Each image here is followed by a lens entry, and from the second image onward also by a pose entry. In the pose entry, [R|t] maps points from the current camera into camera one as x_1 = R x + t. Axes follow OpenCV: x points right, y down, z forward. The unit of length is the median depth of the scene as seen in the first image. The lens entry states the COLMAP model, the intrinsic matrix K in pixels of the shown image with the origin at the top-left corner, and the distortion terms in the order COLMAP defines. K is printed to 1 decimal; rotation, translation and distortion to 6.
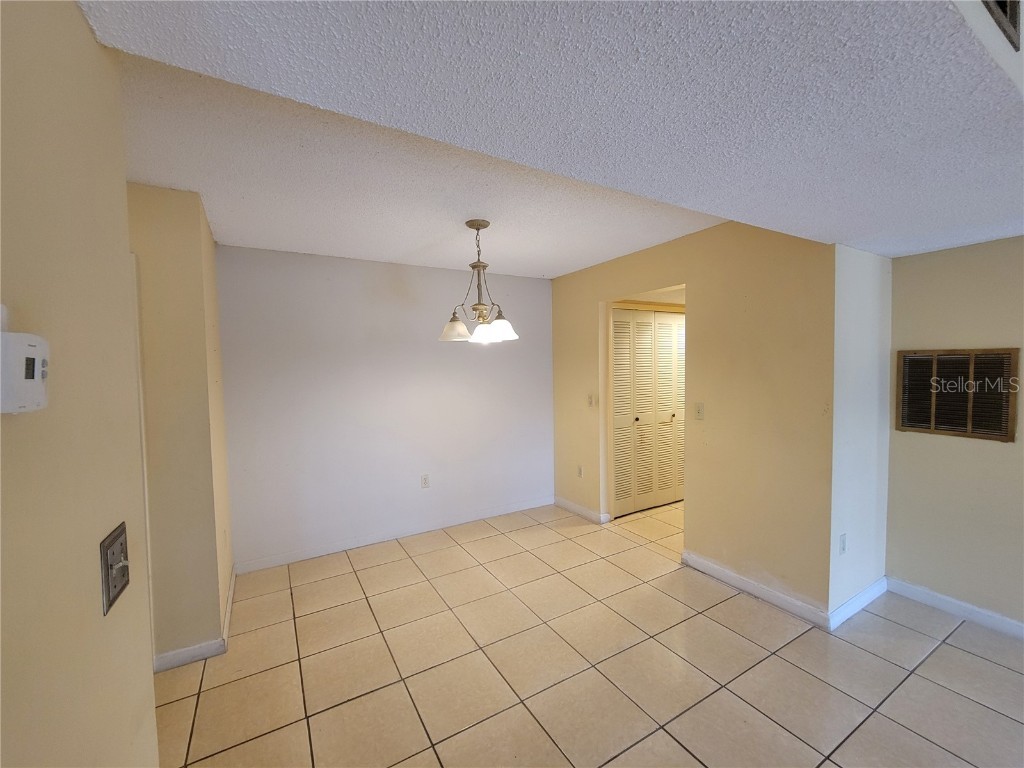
lens RADIAL K [[418.8, 0, 514.5], [0, 418.8, 384.3], [0, 0, 1]] dist [0.001003, -0.001580]
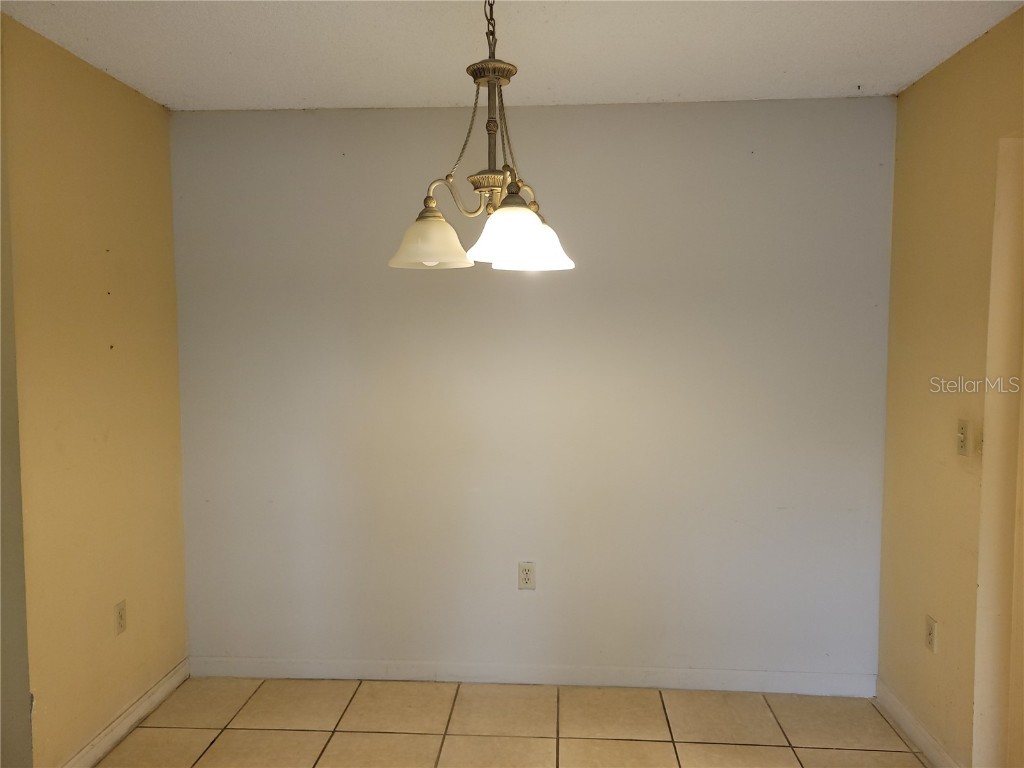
lens RADIAL K [[772.8, 0, 510.1], [0, 772.8, 382.5], [0, 0, 1]] dist [0.028021, 0.015178]
pose [[0.823999, 0.057678, -0.563647, 0.320829], [-0.041132, 0.998270, 0.042023, -0.023004], [0.565096, -0.011443, 0.824946, 0.374171]]
